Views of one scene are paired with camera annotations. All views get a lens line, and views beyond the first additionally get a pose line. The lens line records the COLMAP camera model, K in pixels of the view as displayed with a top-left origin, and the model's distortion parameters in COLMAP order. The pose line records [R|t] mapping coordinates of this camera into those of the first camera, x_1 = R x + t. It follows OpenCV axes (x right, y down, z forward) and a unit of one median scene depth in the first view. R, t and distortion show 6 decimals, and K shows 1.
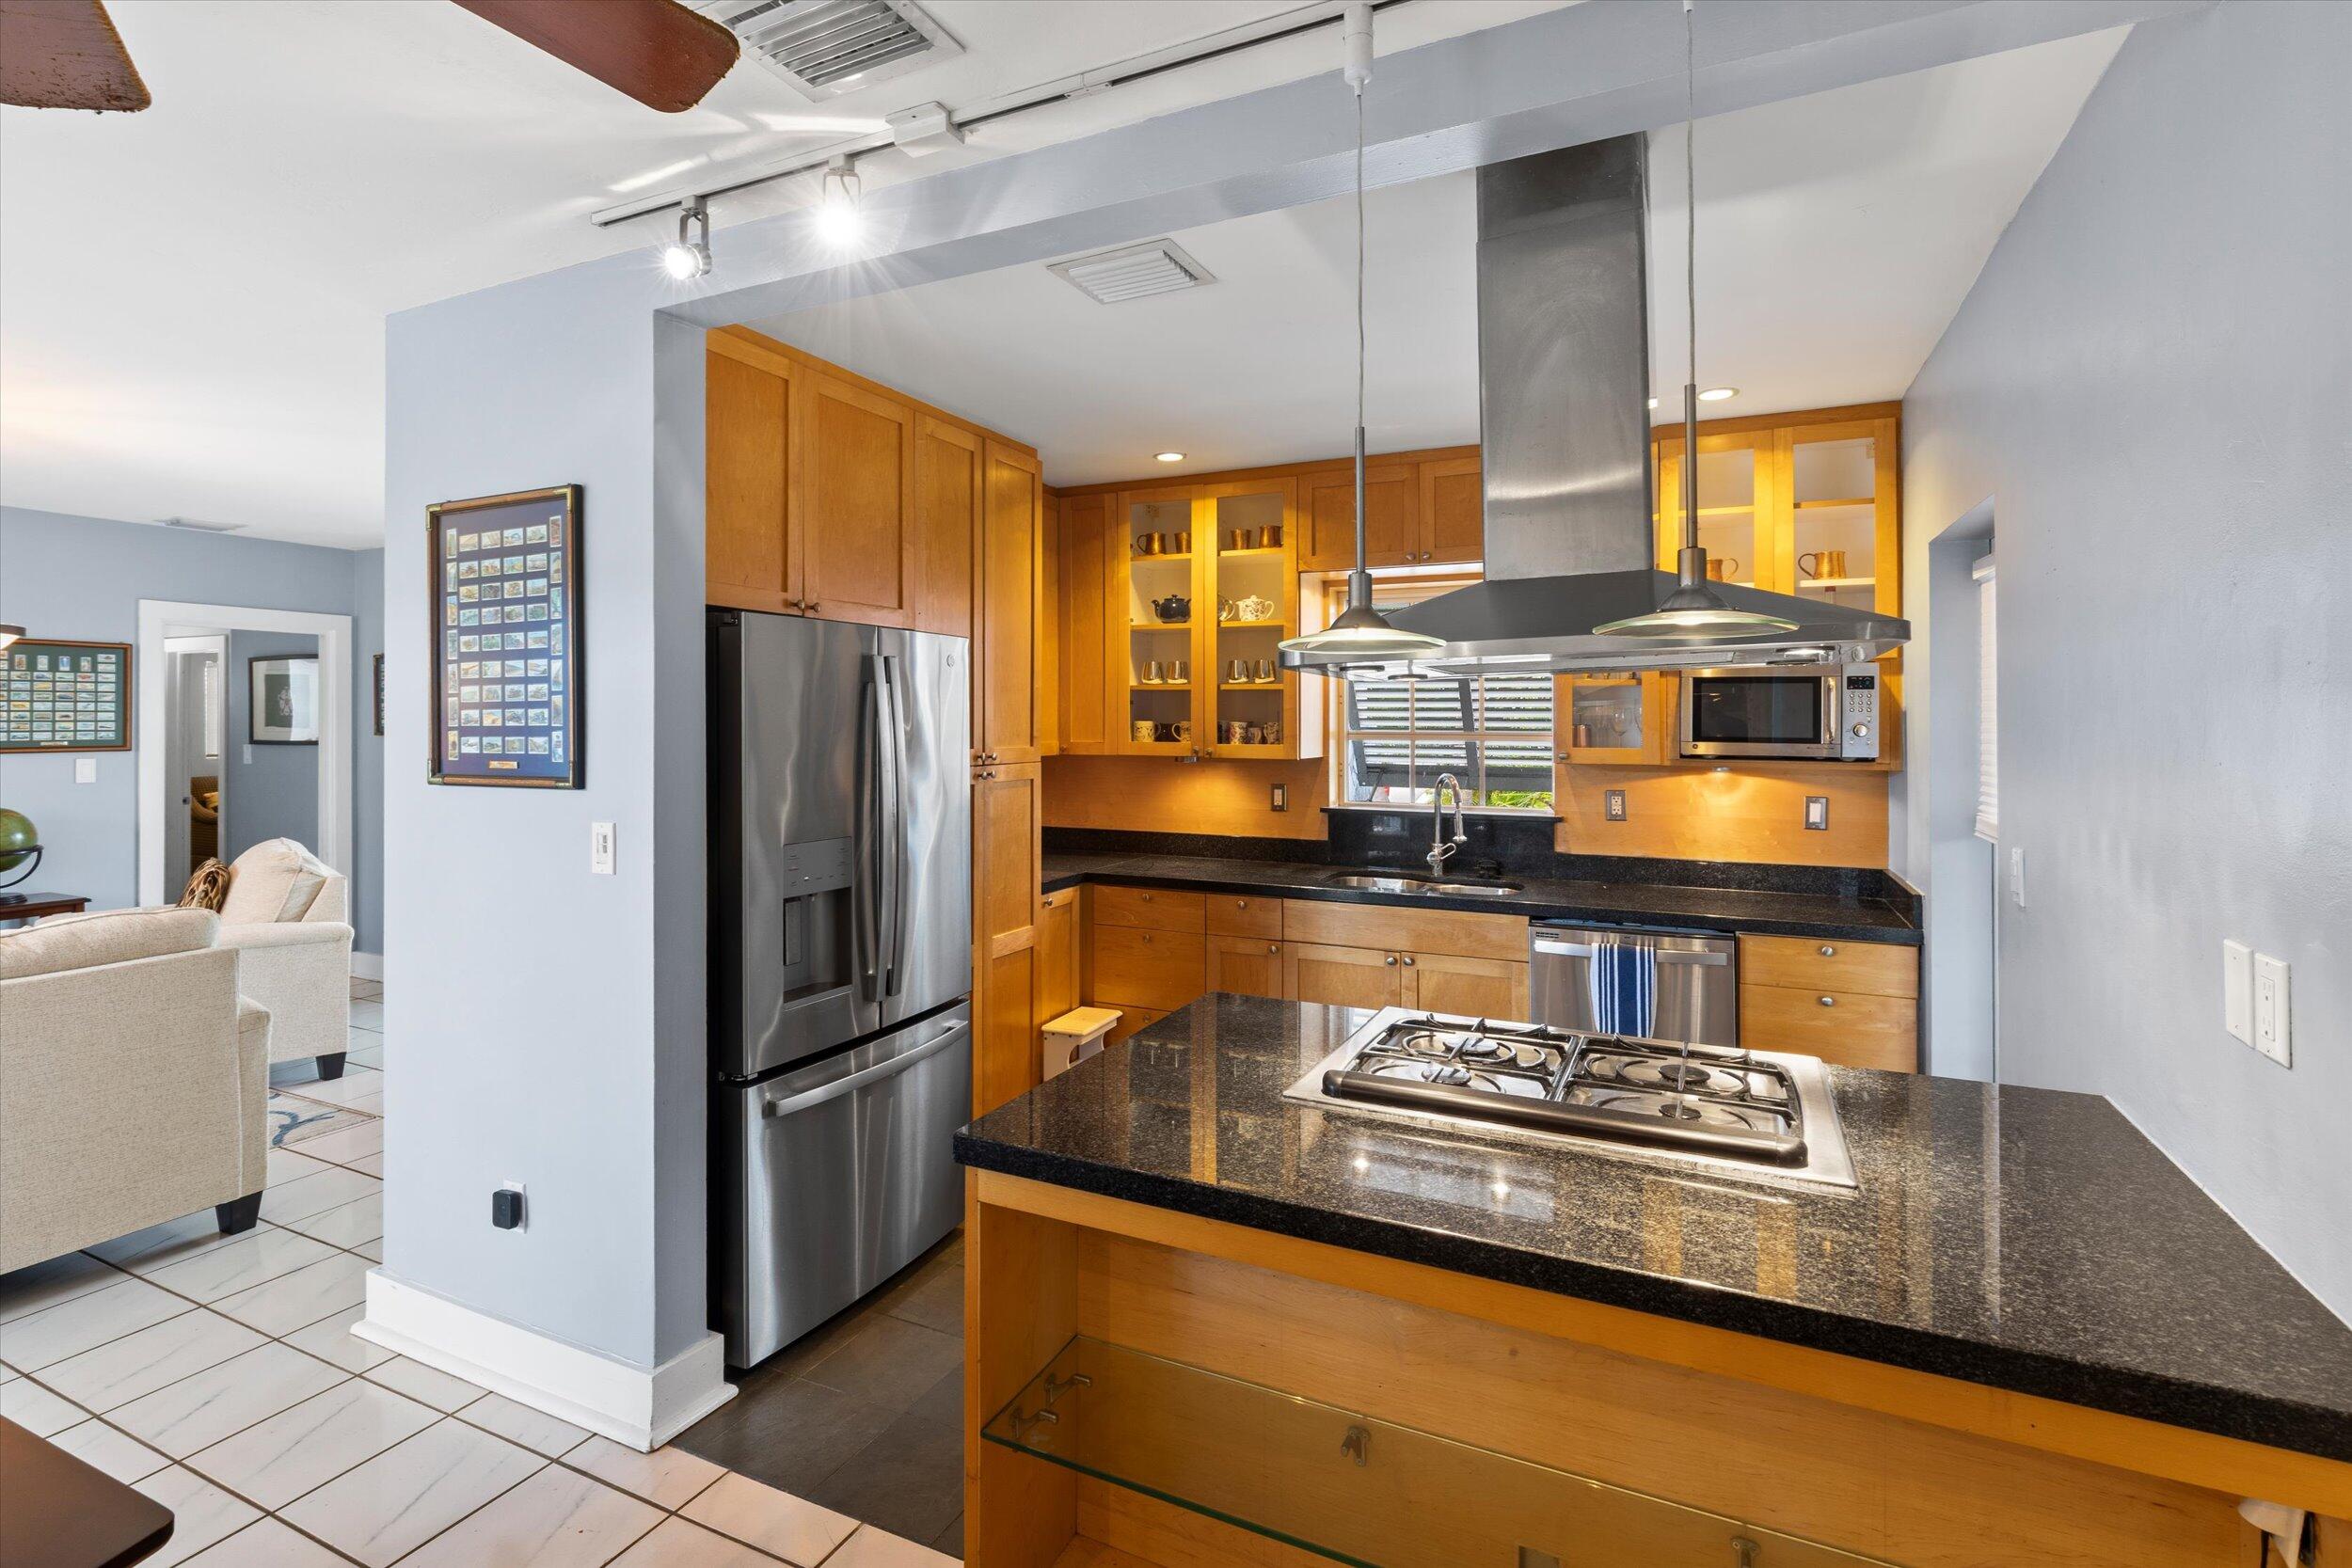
lens RADIAL K [[1130.8, 0, 1146.0], [0, 1130.8, 714.0], [0, 0, 1]] dist [-0.000019, 0.000014]
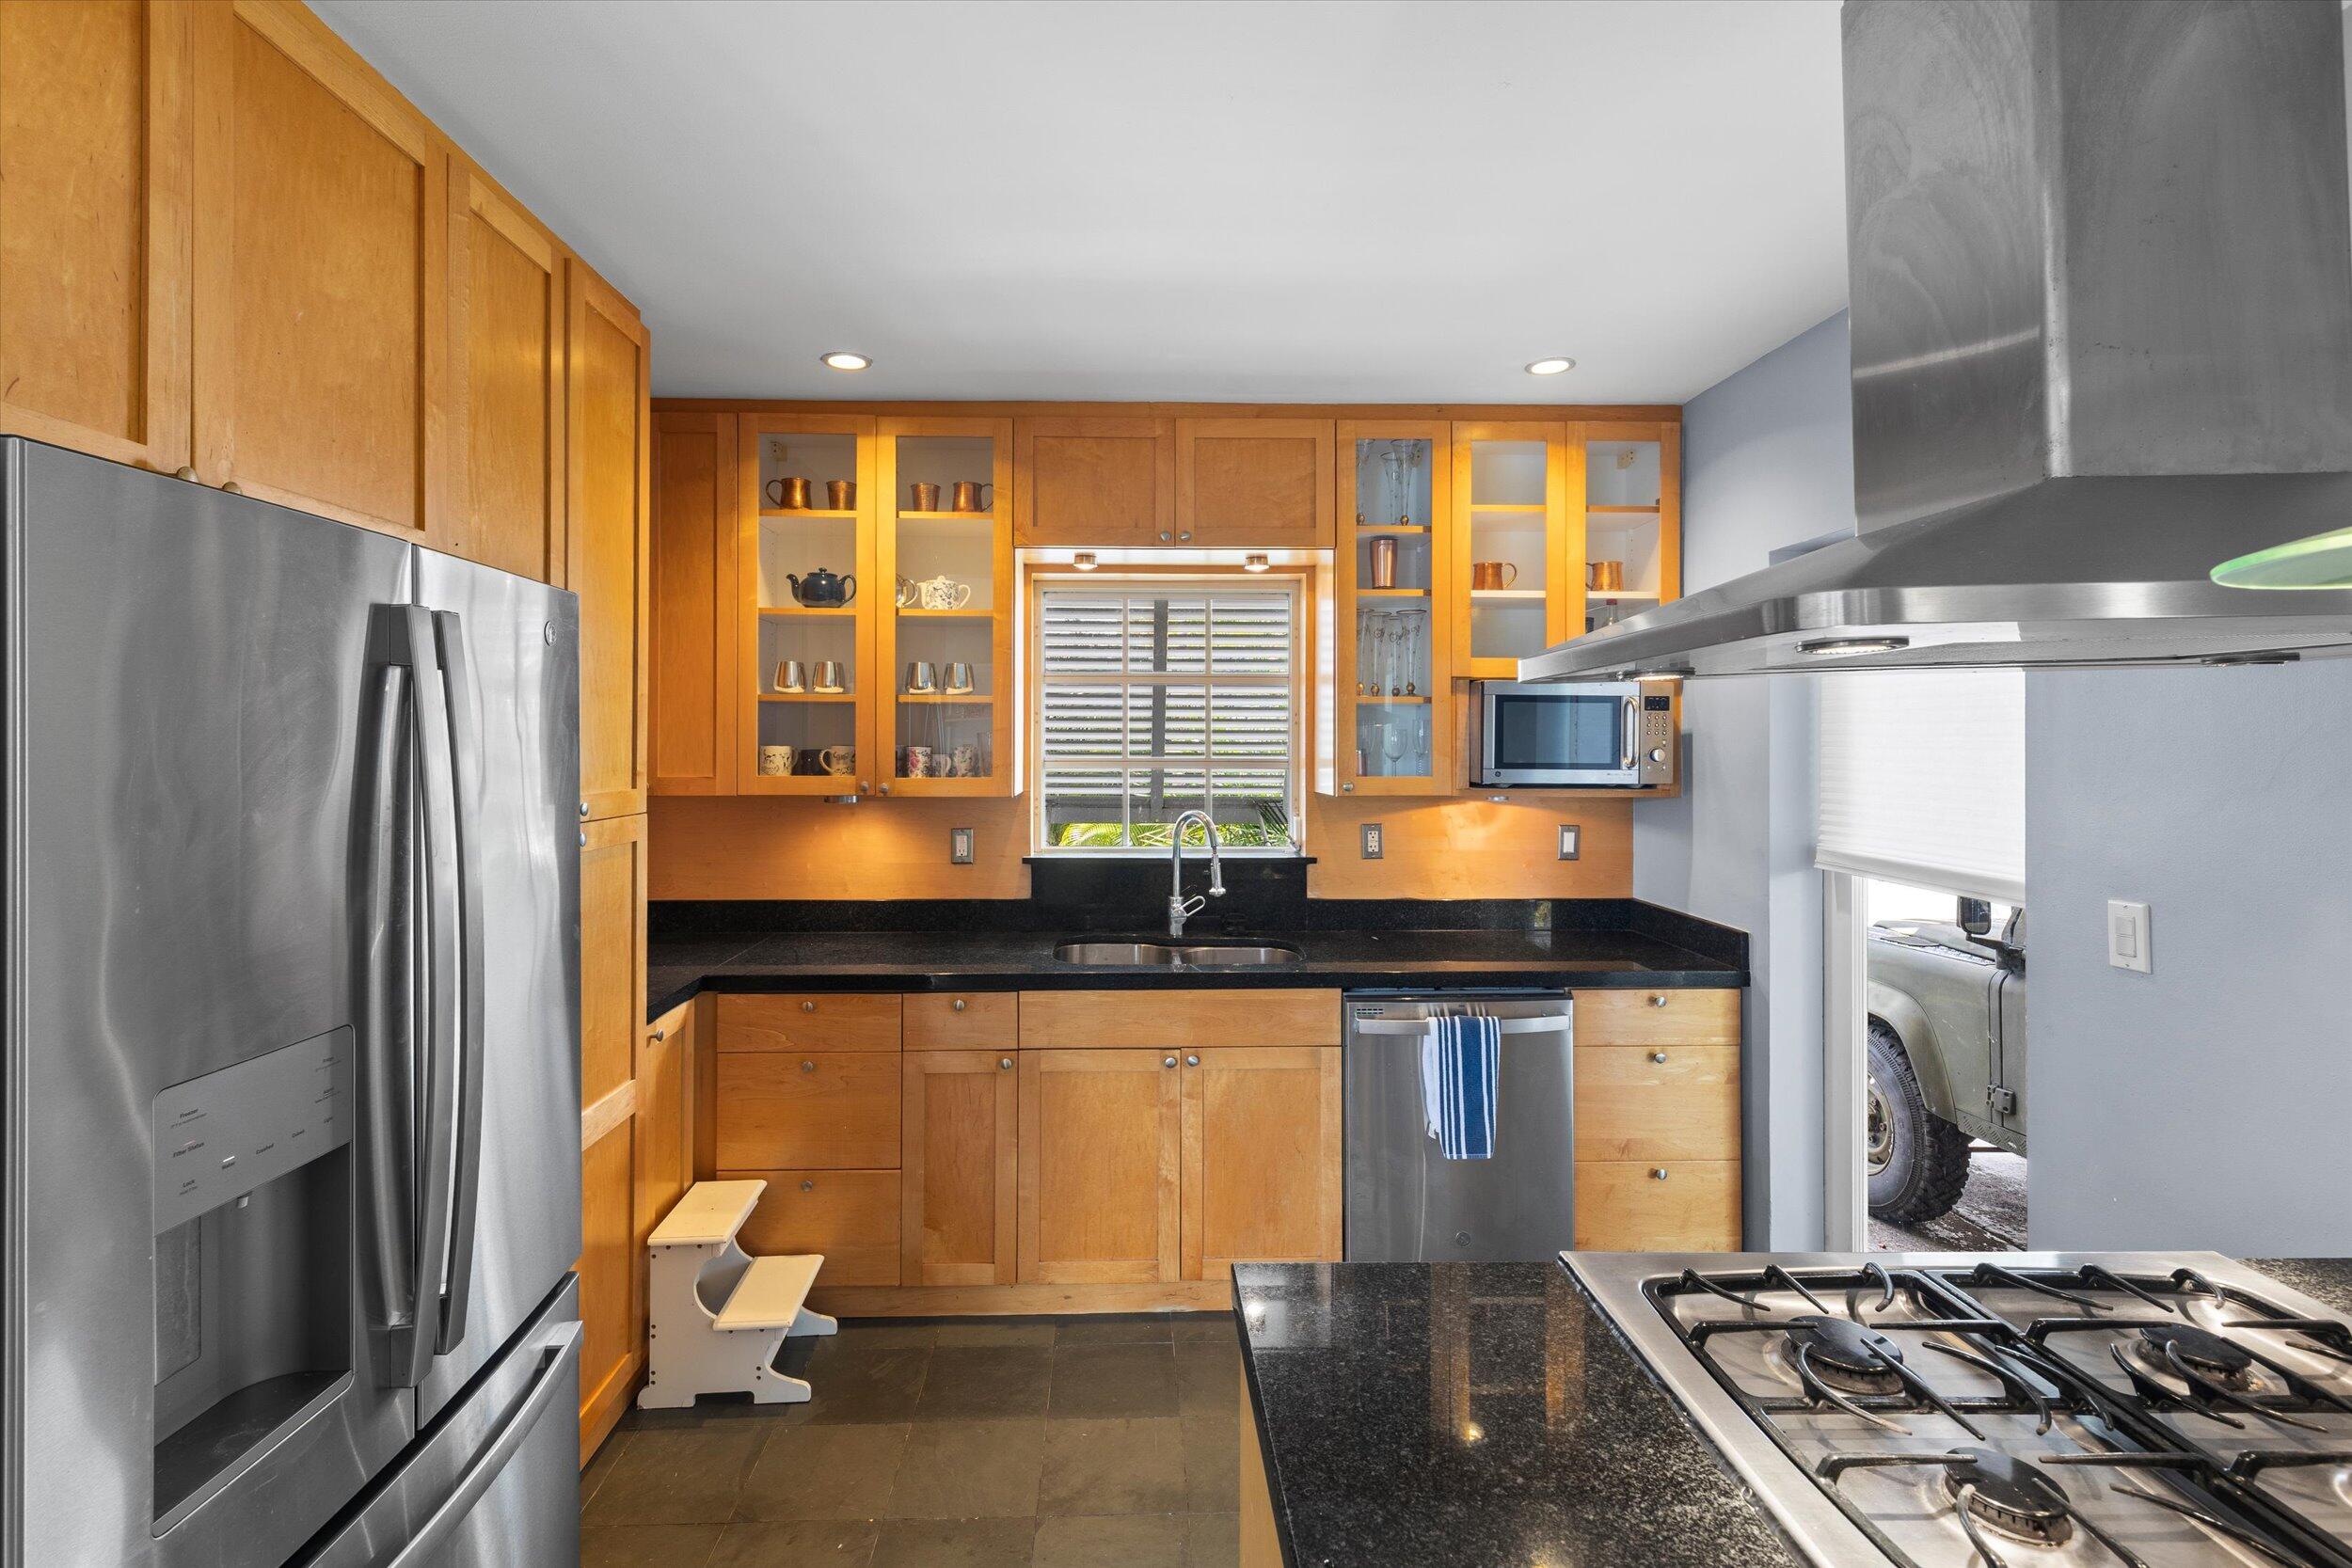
lens RADIAL K [[1082.7, 0, 1143.4], [0, 1082.7, 733.1], [0, 0, 1]] dist [0.004133, -0.000351]
pose [[0.885317, 0.002527, 0.464981, -0.127954], [-0.001743, 0.999996, -0.002115, -0.000556], [-0.464984, 0.001062, 0.885318, 0.341604]]
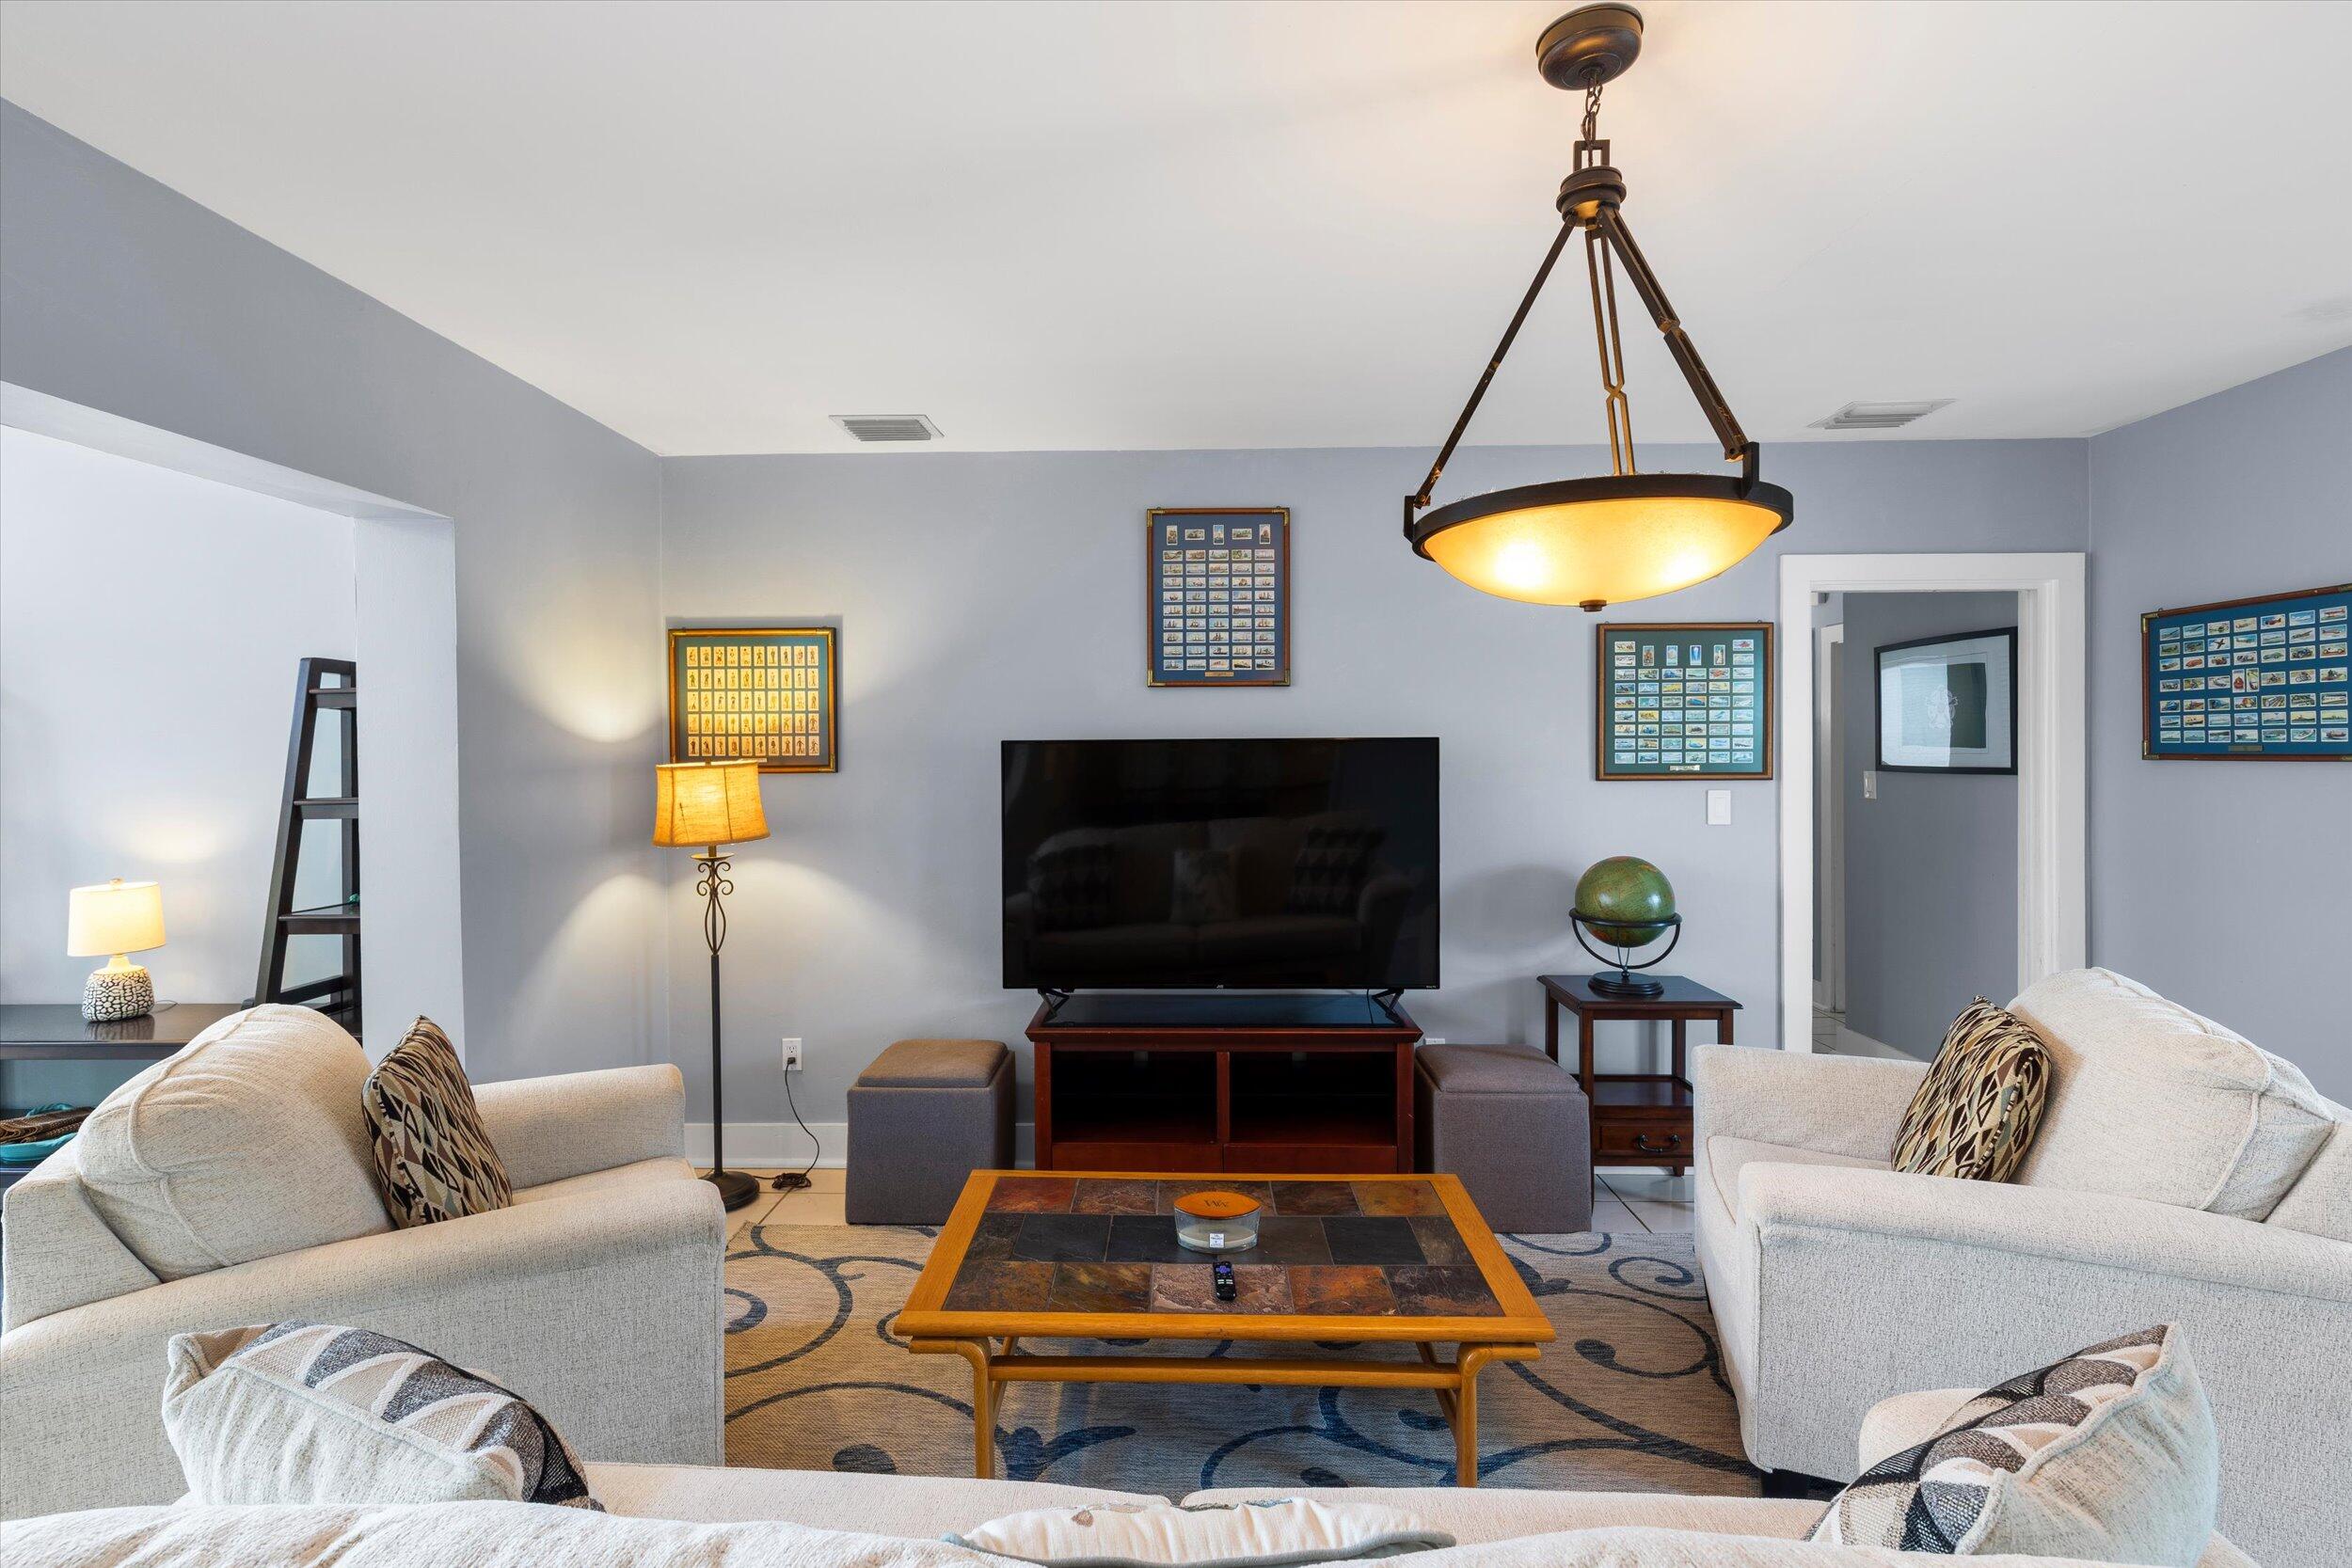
lens RADIAL K [[1065.7, 0, 1168.4], [0, 1065.7, 760.0], [0, 0, 1]] dist [0.000900, -0.000218]
pose [[0.421386, 0.008075, -0.906845, -0.643047], [0.010664, 0.999847, 0.013858, 0.010881], [0.906819, -0.015511, 0.421236, 0.549450]]
